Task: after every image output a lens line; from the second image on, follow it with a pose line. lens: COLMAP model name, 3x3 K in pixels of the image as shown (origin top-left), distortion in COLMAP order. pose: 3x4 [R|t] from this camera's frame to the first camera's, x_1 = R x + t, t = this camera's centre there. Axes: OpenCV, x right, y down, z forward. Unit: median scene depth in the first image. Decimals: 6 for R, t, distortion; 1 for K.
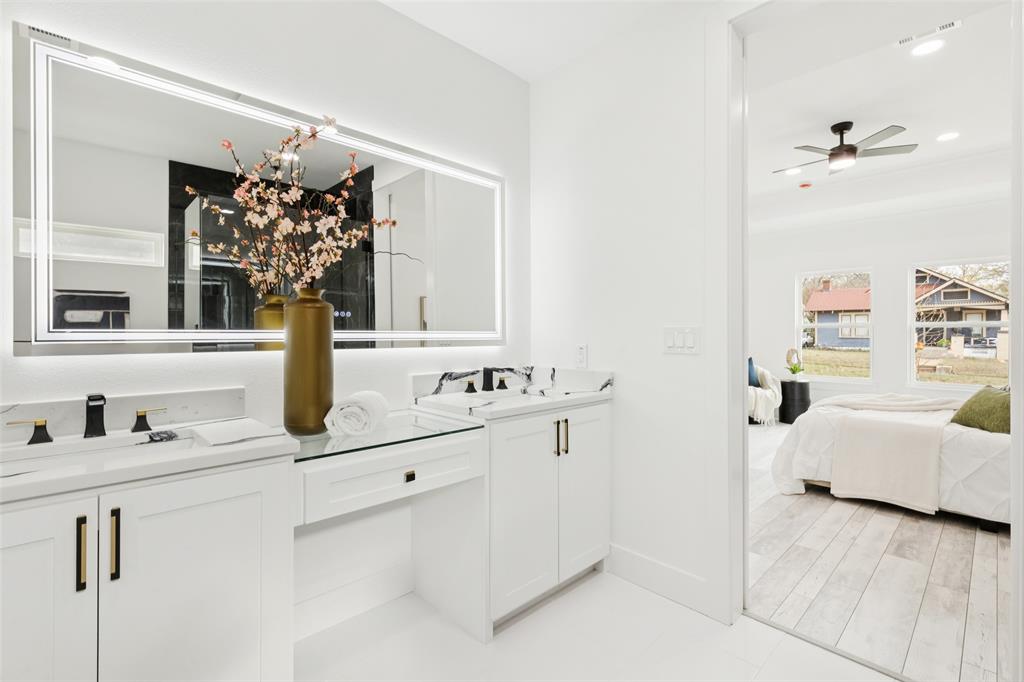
lens RADIAL K [[463.4, 0, 506.7], [0, 463.4, 333.9], [0, 0, 1]] dist [0.003229, -0.003352]
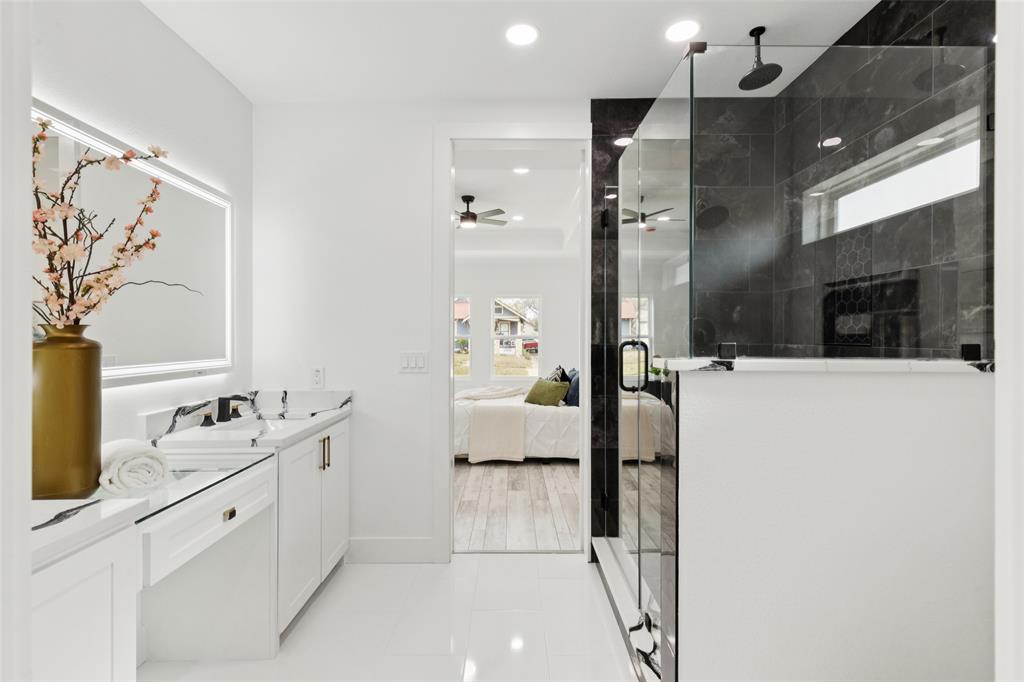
lens RADIAL K [[463.4, 0, 521.9], [0, 463.4, 337.9], [0, 0, 1]] dist [0.003229, -0.003352]
pose [[0.672729, -0.003010, 0.739882, -0.327055], [0.002440, 0.999995, 0.001849, -0.048268], [-0.739885, 0.000562, 0.672734, -0.093095]]
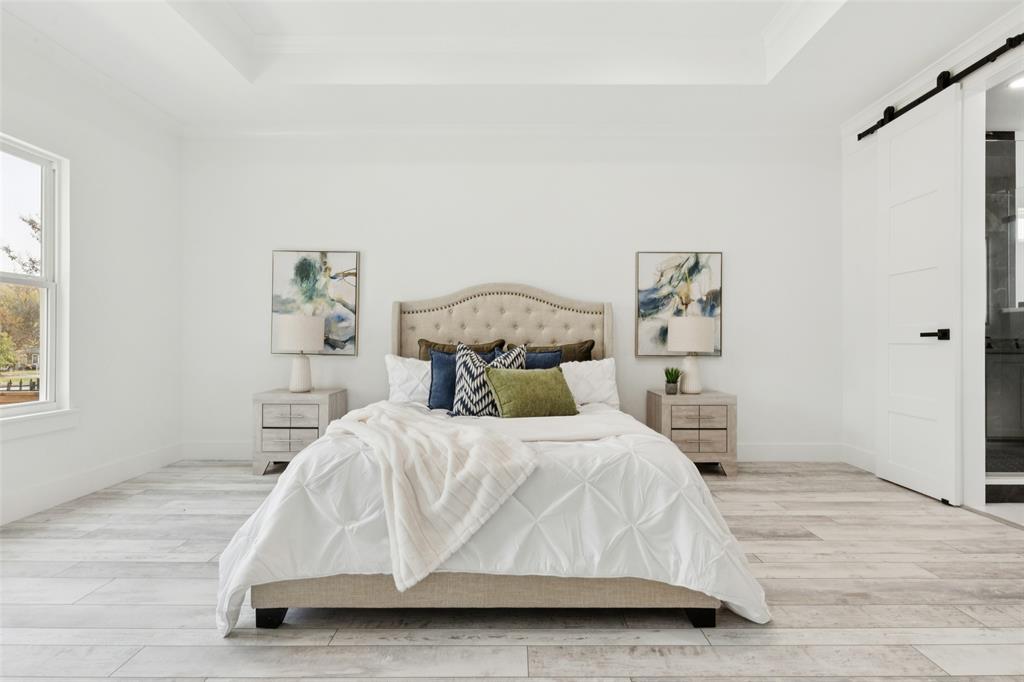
lens RADIAL K [[463.4, 0, 515.7], [0, 463.4, 343.9], [0, 0, 1]] dist [0.003229, -0.003352]
pose [[-0.729281, -0.009213, 0.684152, 0.674259], [-0.007476, 0.999957, 0.005496, 0.092230], [-0.684173, -0.001106, -0.729319, 2.199321]]
